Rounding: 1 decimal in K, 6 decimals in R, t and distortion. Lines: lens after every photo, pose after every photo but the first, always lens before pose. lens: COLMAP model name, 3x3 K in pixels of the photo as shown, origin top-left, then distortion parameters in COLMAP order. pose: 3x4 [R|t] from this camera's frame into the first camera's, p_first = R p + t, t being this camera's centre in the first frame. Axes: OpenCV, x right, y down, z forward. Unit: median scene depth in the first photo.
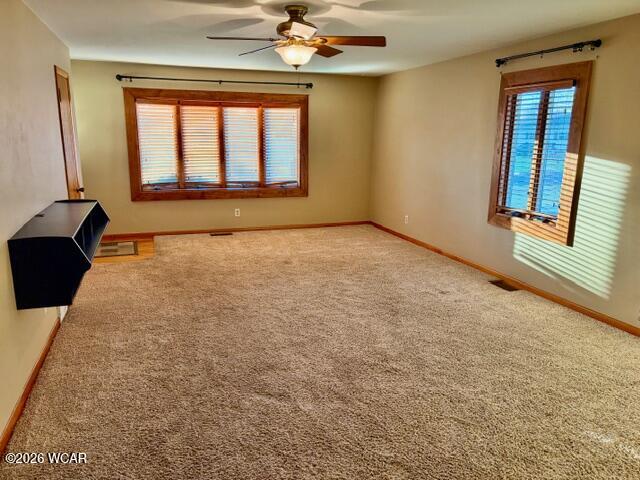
lens RADIAL K [[477.8, 0, 320.0], [0, 477.8, 240.0], [0, 0, 1]] dist [0.062653, -0.102587]
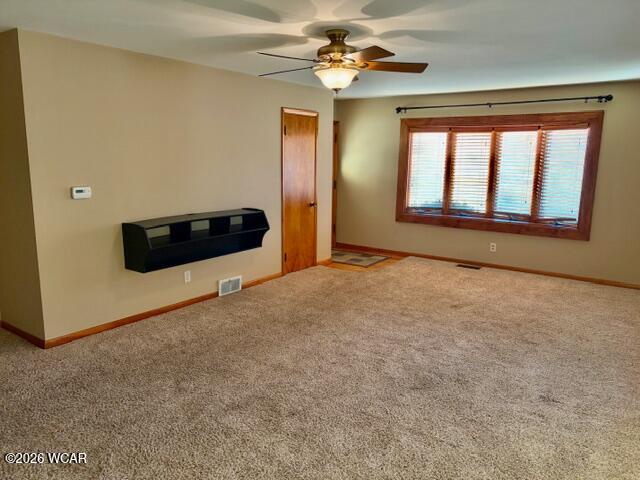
lens RADIAL K [[477.8, 0, 320.0], [0, 477.8, 240.0], [0, 0, 1]] dist [0.062653, -0.102587]
pose [[0.573990, 0.139633, -0.806869, 0.385283], [-0.181150, 0.982593, 0.041176, -0.050600], [0.798574, 0.122530, 0.589293, 0.219257]]
